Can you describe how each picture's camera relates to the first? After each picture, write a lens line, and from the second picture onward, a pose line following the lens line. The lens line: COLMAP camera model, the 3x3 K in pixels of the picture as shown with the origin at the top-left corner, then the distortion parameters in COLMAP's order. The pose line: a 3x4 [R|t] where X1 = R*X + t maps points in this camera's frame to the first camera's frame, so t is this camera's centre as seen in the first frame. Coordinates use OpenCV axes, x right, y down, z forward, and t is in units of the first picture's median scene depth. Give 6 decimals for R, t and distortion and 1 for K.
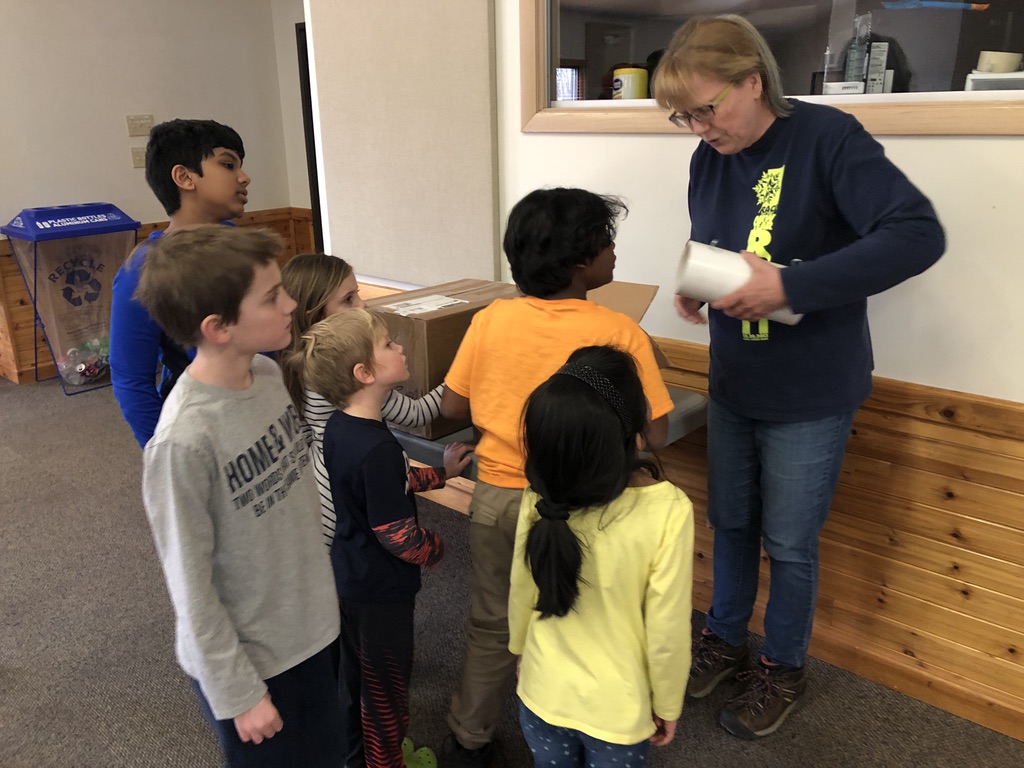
lens RADIAL K [[866.4, 0, 531.4], [0, 866.4, 389.0], [0, 0, 1]] dist [0.001014, 0.001510]
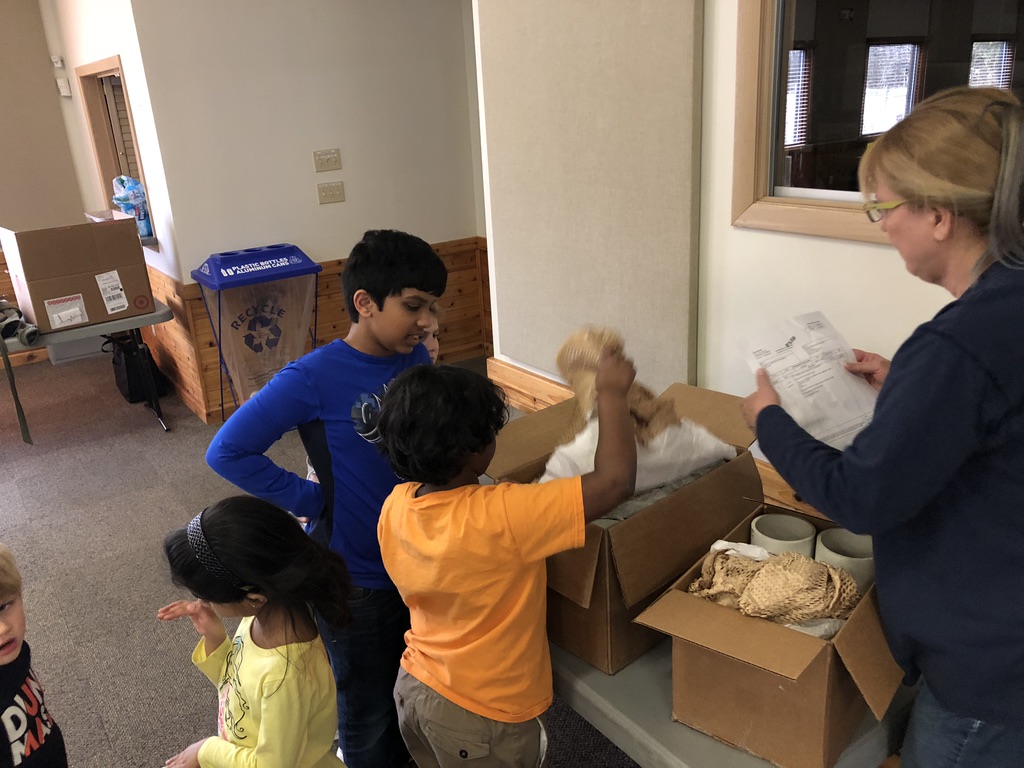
lens RADIAL K [[866.4, 0, 503.9], [0, 866.4, 381.4], [0, 0, 1]] dist [0.001014, 0.001510]
pose [[0.964894, 0.046387, -0.258512, -0.000891], [-0.040280, 0.998771, 0.028876, -0.104993], [0.259533, -0.017450, 0.965576, 0.128673]]
